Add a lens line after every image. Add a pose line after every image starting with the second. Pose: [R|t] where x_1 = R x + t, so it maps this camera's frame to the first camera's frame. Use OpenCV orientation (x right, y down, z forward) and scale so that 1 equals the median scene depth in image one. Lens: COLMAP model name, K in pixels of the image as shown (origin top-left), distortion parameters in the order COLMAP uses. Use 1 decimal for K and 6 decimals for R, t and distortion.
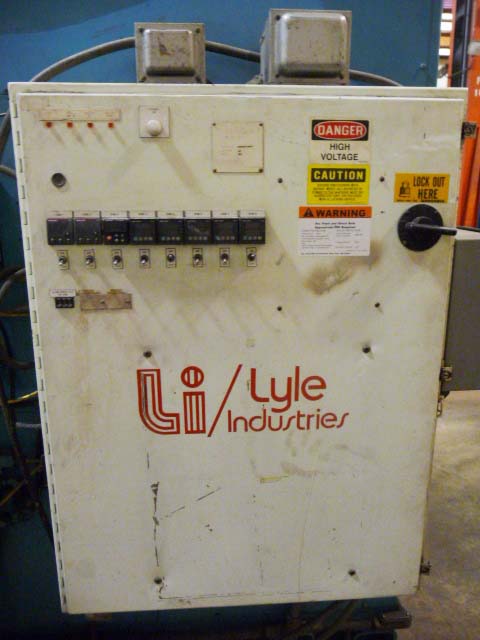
lens RADIAL K [[520.2, 0, 240.0], [0, 520.2, 320.0], [0, 0, 1]] dist [-0.020058, -0.003828]
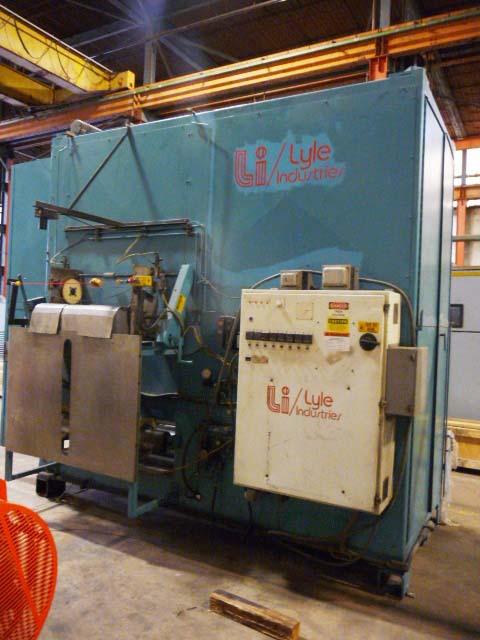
lens RADIAL K [[520.2, 0, 240.0], [0, 520.2, 320.0], [0, 0, 1]] dist [-0.020058, -0.003828]
pose [[0.831502, 0.037896, -0.554228, 1.270943], [-0.174475, 0.965002, -0.195780, 0.343973], [0.527412, 0.259491, 0.809012, -1.501132]]
